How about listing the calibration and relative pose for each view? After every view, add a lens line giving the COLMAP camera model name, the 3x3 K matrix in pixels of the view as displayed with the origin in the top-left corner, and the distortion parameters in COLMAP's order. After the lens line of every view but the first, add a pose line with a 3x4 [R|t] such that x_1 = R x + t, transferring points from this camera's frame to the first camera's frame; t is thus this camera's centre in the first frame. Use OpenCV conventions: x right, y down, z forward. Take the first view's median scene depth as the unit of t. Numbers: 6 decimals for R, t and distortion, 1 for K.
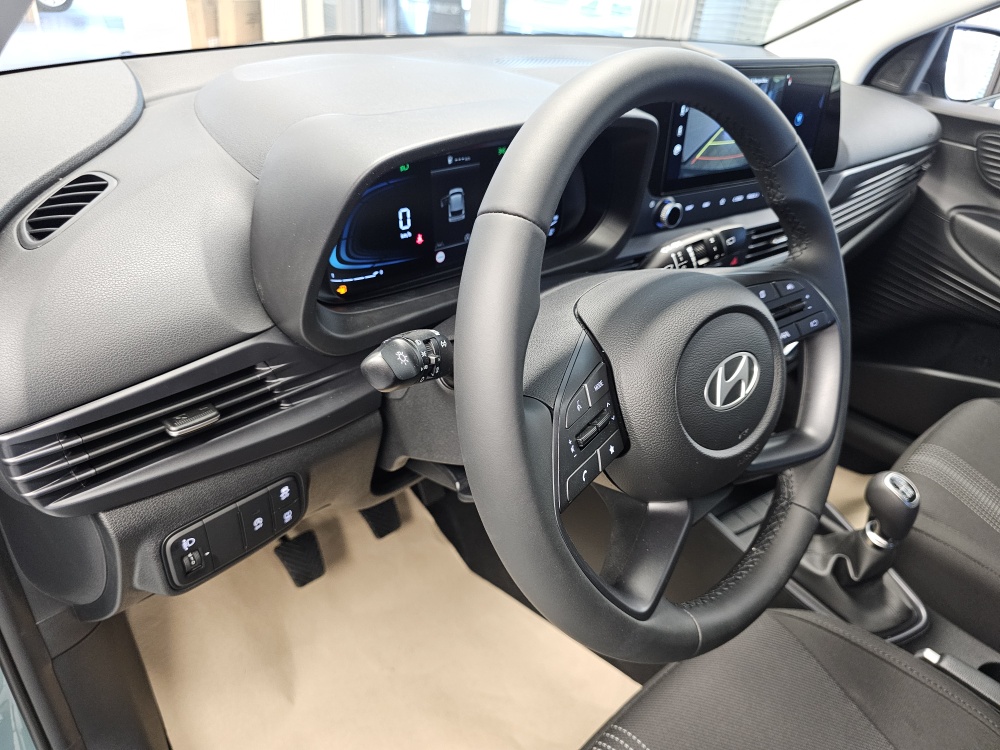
lens RADIAL K [[675.8, 0, 496.0], [0, 675.8, 371.3], [0, 0, 1]] dist [-0.008558, -0.010117]
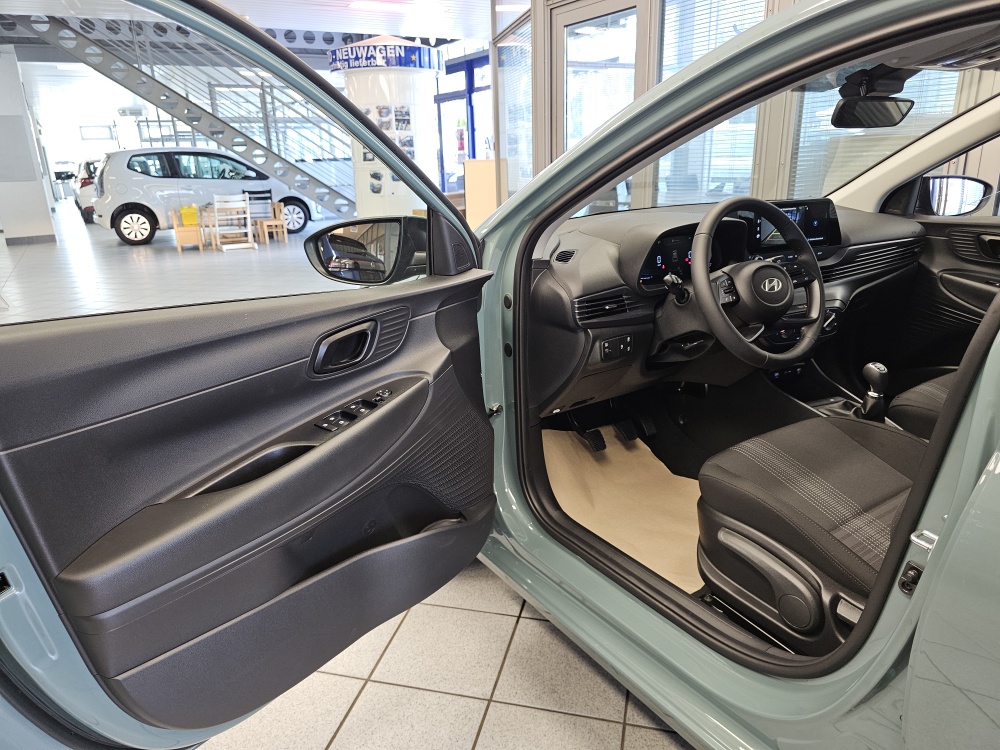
lens RADIAL K [[675.8, 0, 503.7], [0, 675.8, 371.9], [0, 0, 1]] dist [-0.008558, -0.010117]
pose [[0.980802, -0.050863, -0.188258, -0.270327], [0.002333, 0.968377, -0.249480, 0.988811], [0.194994, 0.244251, 0.949905, -1.826180]]
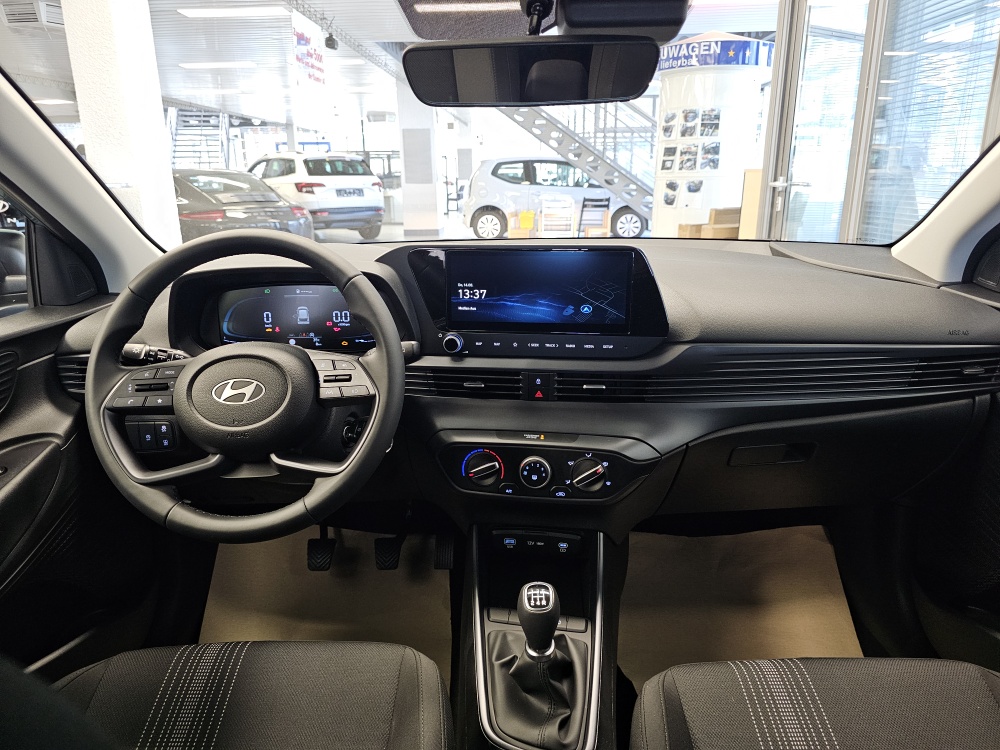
lens RADIAL K [[675.8, 0, 500.0], [0, 675.8, 379.0], [0, 0, 1]] dist [-0.008558, -0.010117]
pose [[0.725422, 0.106712, -0.679982, 1.641597], [-0.295442, 0.940548, -0.167581, 0.068523], [0.621673, 0.322462, 0.713821, 0.077686]]
